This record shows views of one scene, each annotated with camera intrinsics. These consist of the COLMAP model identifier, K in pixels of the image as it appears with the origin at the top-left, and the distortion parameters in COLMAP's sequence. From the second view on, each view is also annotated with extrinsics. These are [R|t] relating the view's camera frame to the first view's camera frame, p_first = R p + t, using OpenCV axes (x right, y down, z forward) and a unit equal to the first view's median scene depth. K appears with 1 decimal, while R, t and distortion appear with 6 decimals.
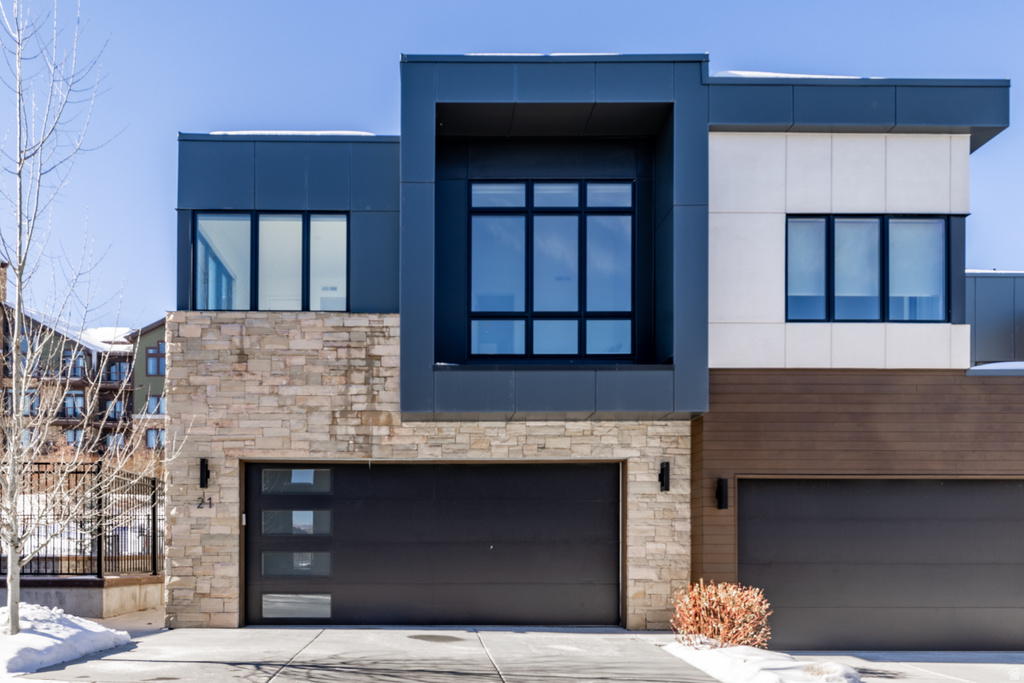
lens RADIAL K [[693.5, 0, 485.5], [0, 693.5, 519.9], [0, 0, 1]] dist [-0.000312, -0.000914]
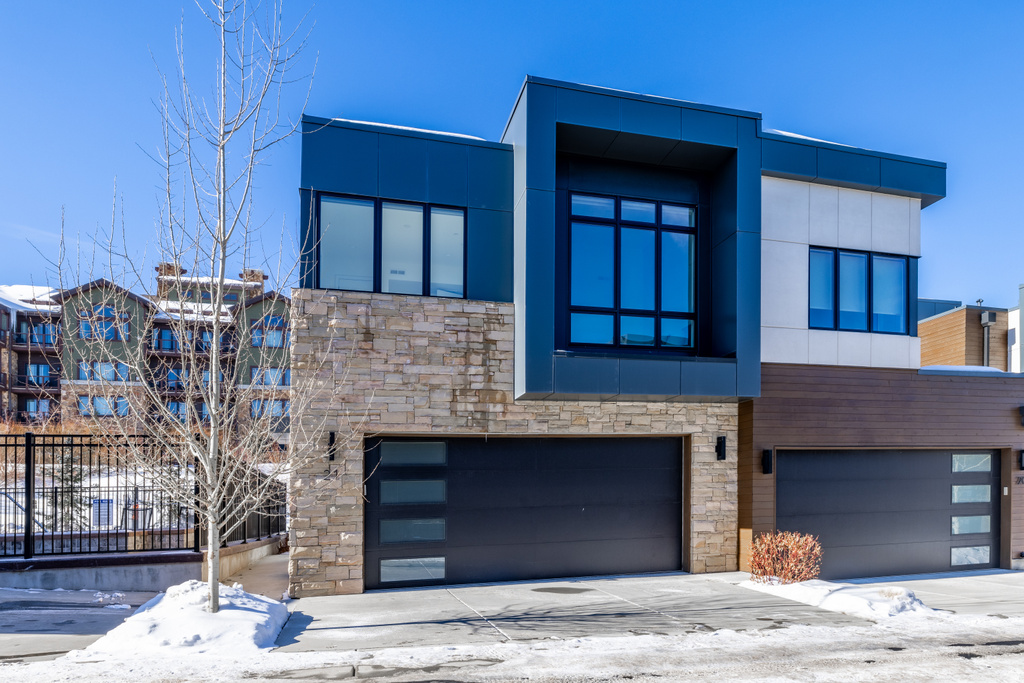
lens RADIAL K [[640.4, 0, 497.3], [0, 640.4, 486.8], [0, 0, 1]] dist [-0.008311, 0.000222]
pose [[0.961773, -0.020270, 0.273095, -0.435713], [0.018154, 0.999782, 0.010272, -0.012394], [-0.273244, -0.004921, 0.961932, 0.009641]]
